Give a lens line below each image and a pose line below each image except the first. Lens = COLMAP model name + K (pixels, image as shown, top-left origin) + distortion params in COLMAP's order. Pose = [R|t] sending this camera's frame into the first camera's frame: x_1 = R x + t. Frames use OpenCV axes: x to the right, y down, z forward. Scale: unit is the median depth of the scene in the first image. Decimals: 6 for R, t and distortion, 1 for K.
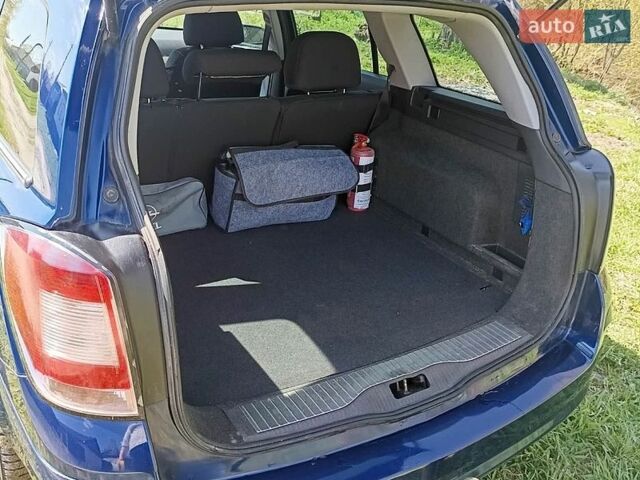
lens RADIAL K [[583.3, 0, 320.0], [0, 583.3, 240.0], [0, 0, 1]] dist [-0.009826, -0.009115]
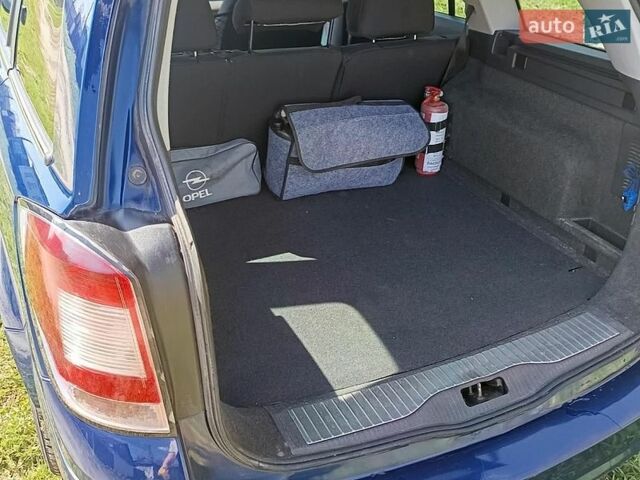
lens RADIAL K [[583.3, 0, 320.0], [0, 583.3, 240.0], [0, 0, 1]] dist [-0.009826, -0.009115]
pose [[0.993793, 0.018336, -0.109725, 0.001708], [-0.007940, 0.995498, 0.094447, -0.045116], [0.110963, -0.092990, 0.989465, 0.119211]]
